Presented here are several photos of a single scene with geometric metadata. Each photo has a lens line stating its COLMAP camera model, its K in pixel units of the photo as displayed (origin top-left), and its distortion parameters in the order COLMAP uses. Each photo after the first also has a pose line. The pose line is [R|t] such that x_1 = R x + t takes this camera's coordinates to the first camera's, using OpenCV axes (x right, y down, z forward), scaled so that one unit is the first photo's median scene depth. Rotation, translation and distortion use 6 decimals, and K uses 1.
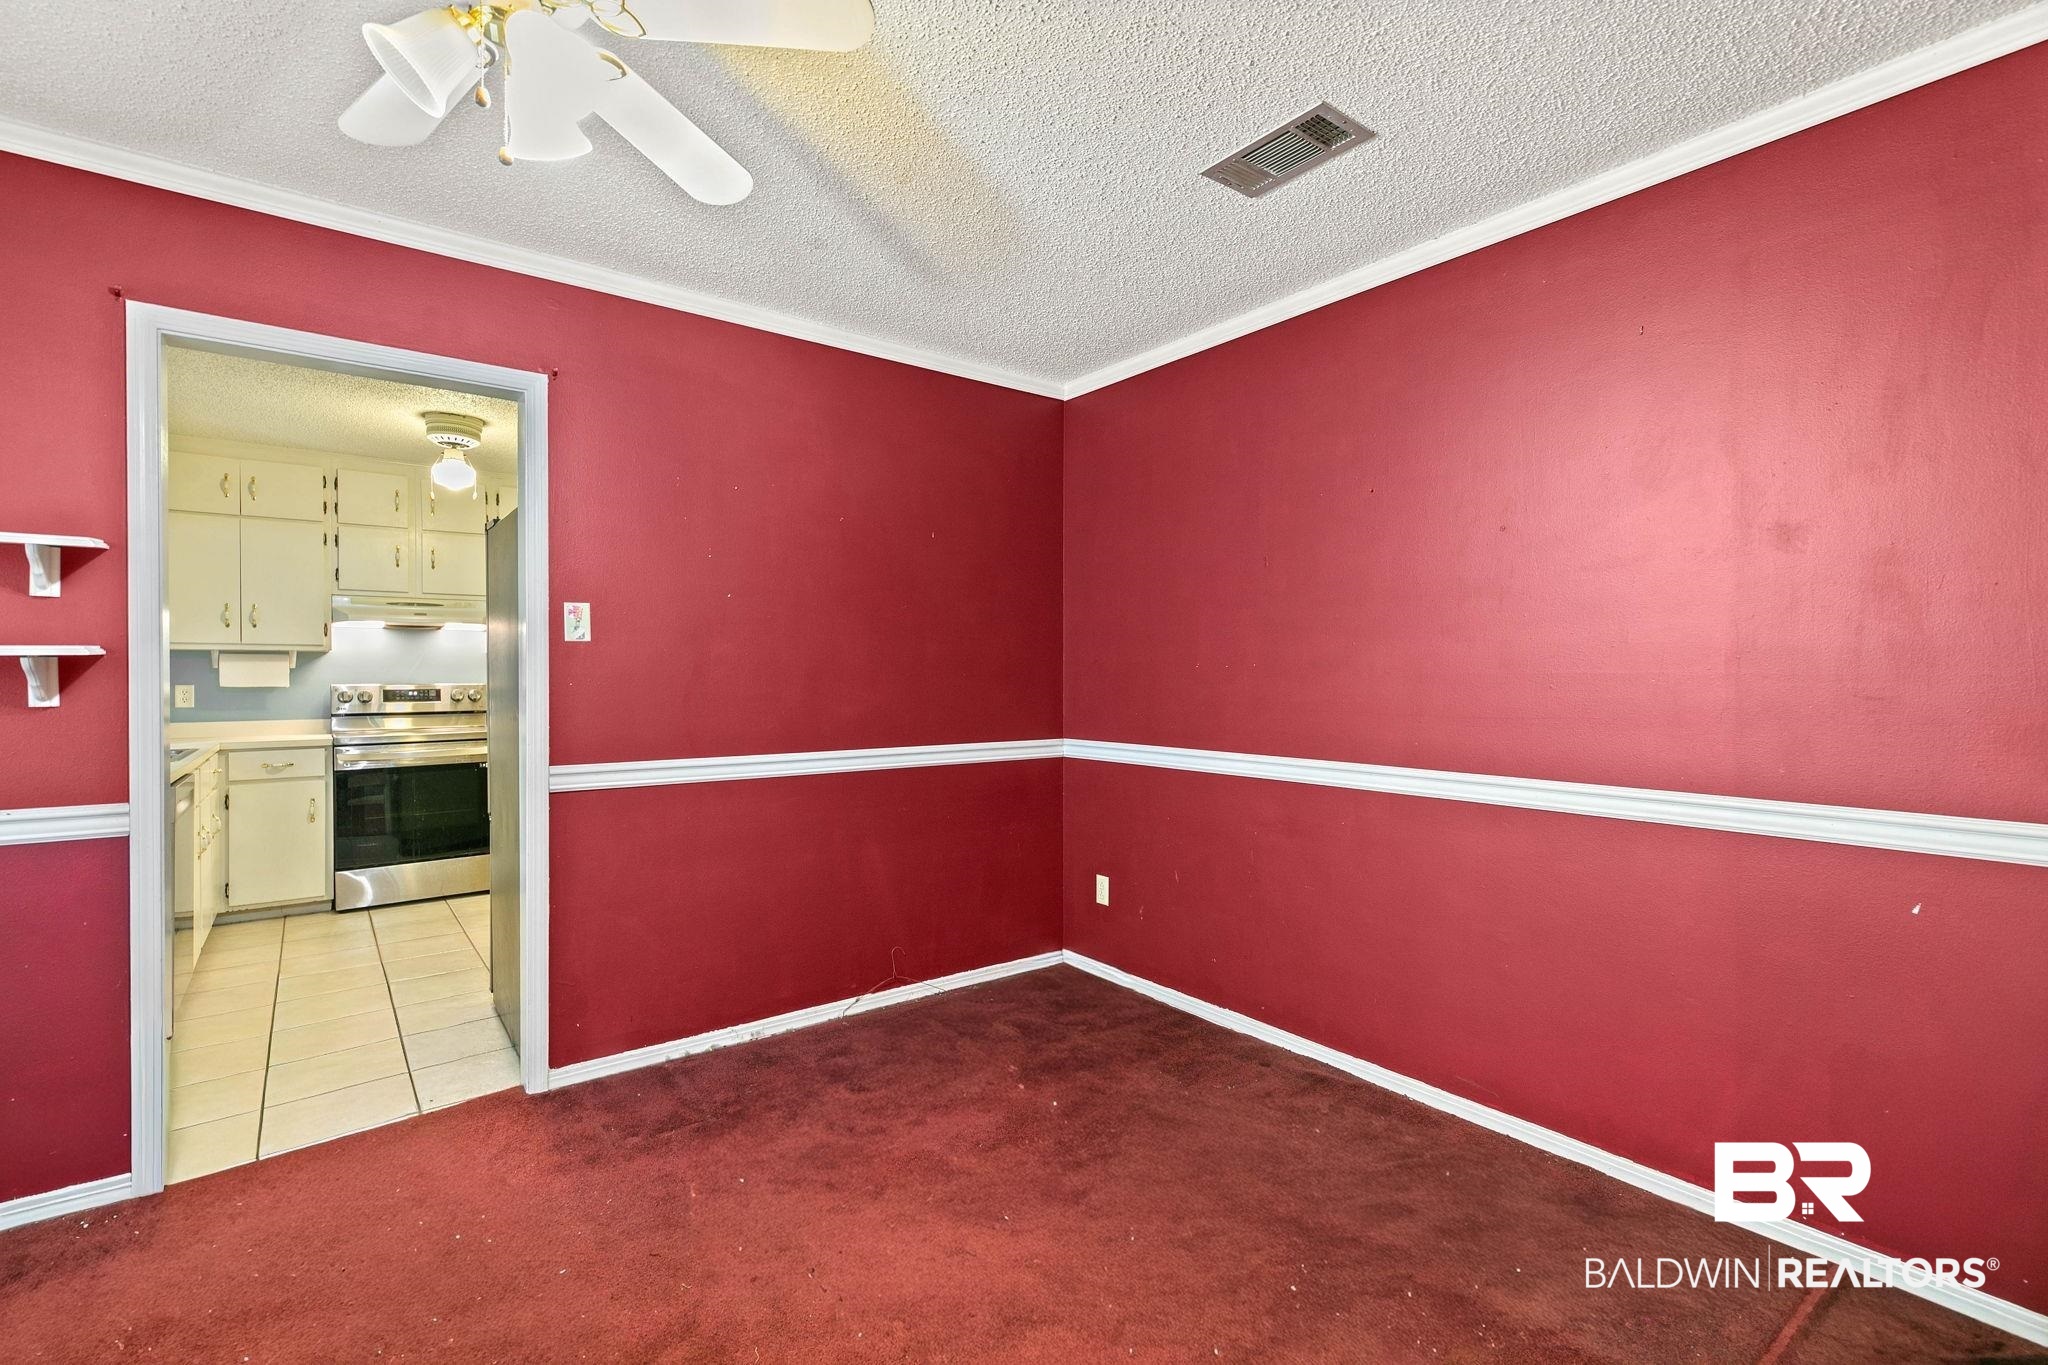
lens RADIAL K [[917.2, 0, 1030.8], [0, 917.2, 686.8], [0, 0, 1]] dist [0.002950, 0.000188]
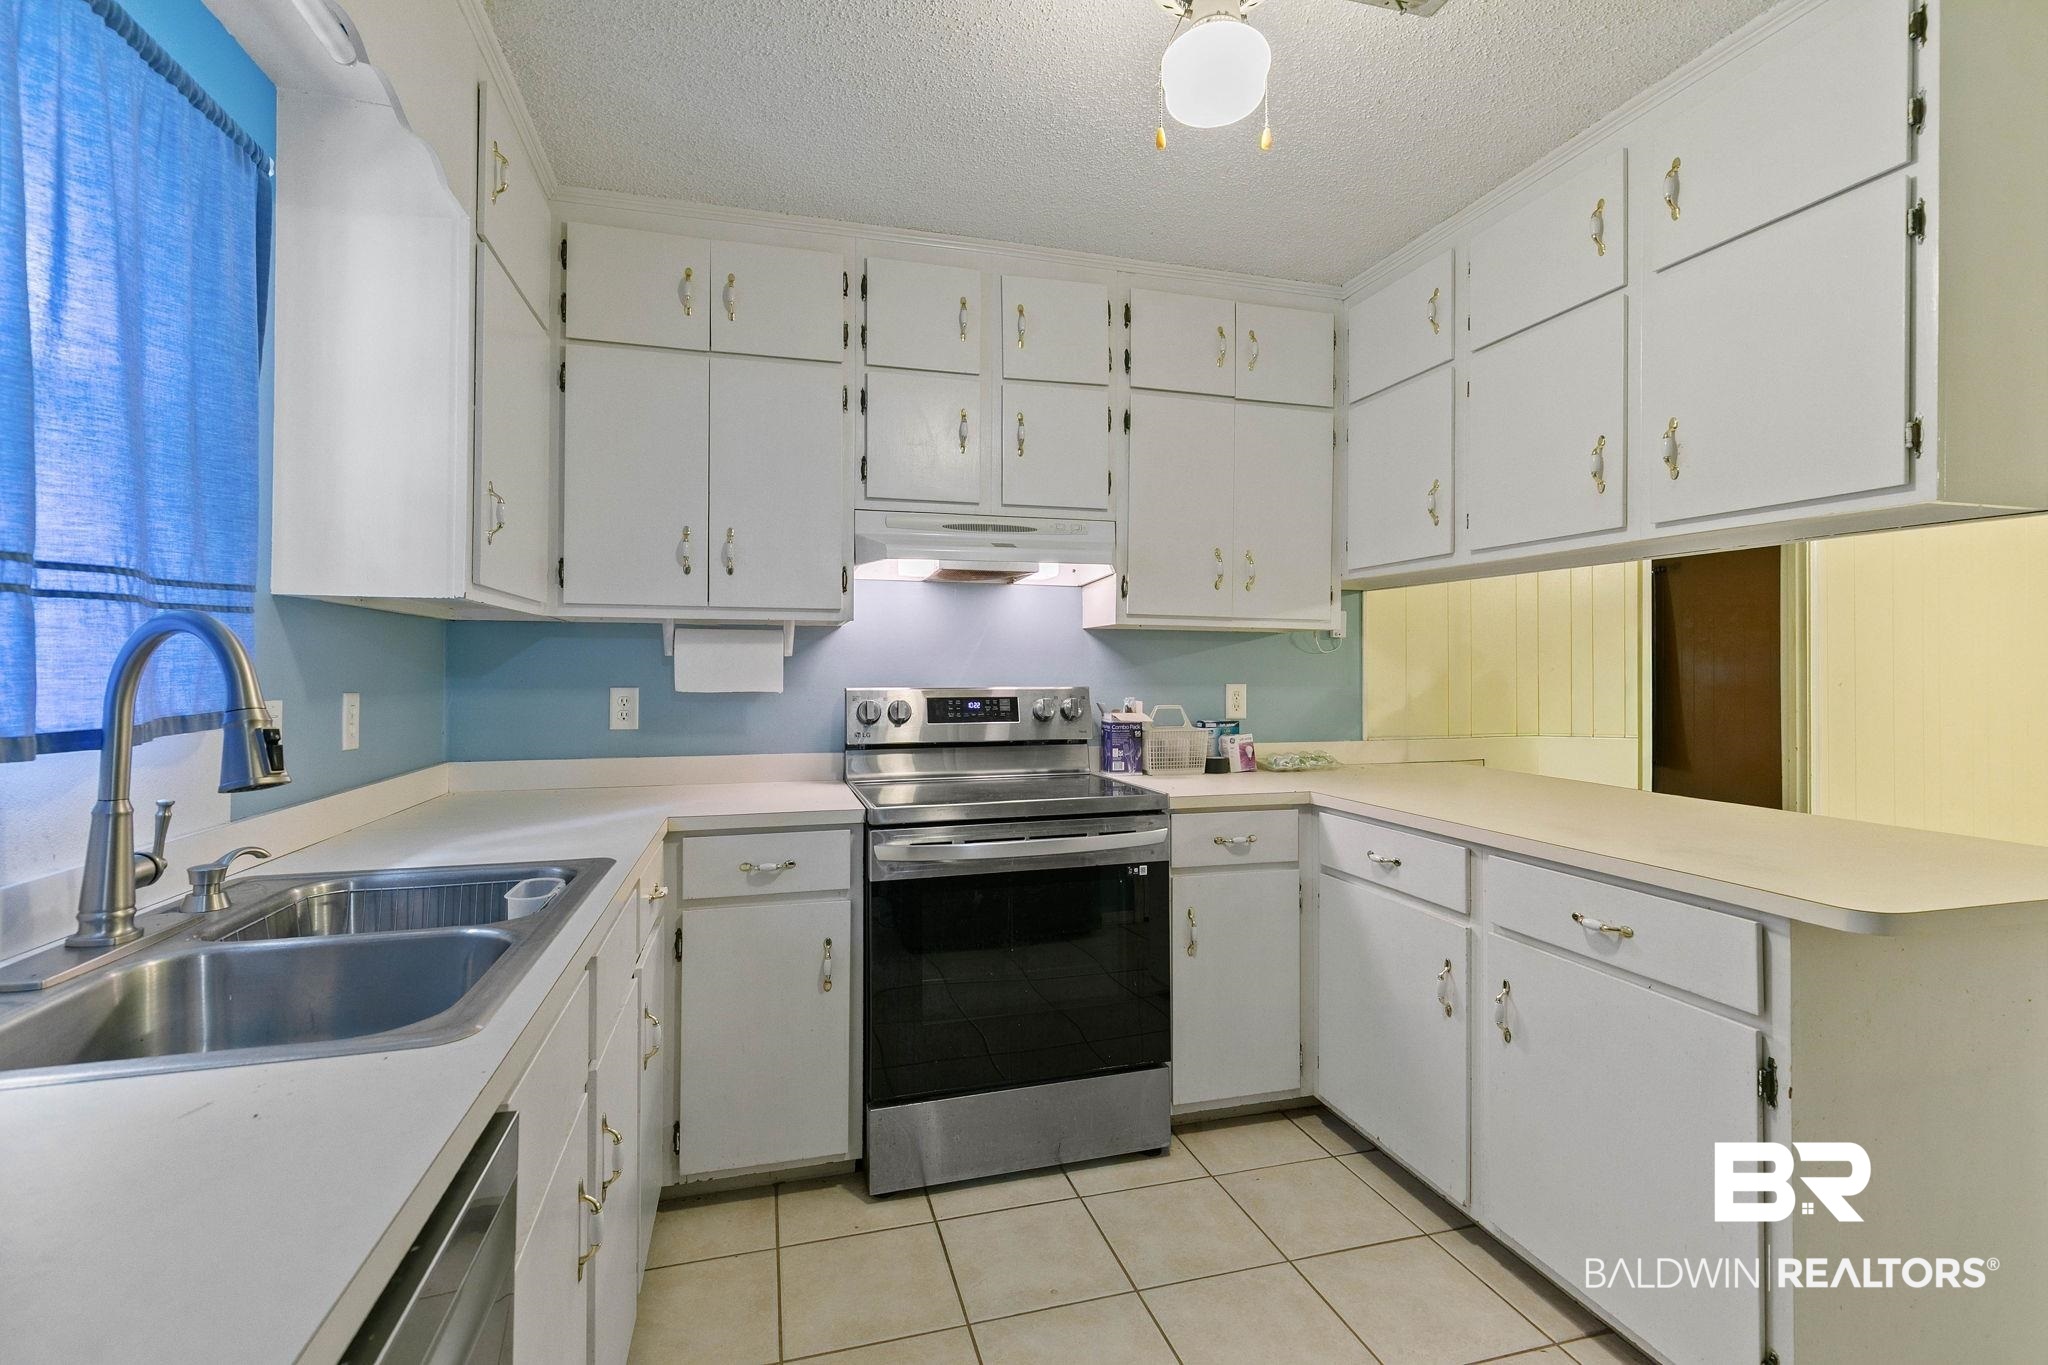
lens RADIAL K [[917.2, 0, 1021.9], [0, 917.2, 666.0], [0, 0, 1]] dist [0.002950, 0.000188]
pose [[0.925374, 0.001105, -0.379053, -0.495707], [-0.006419, 0.999898, -0.012756, -0.009455], [0.379001, 0.014237, 0.925287, 0.583923]]
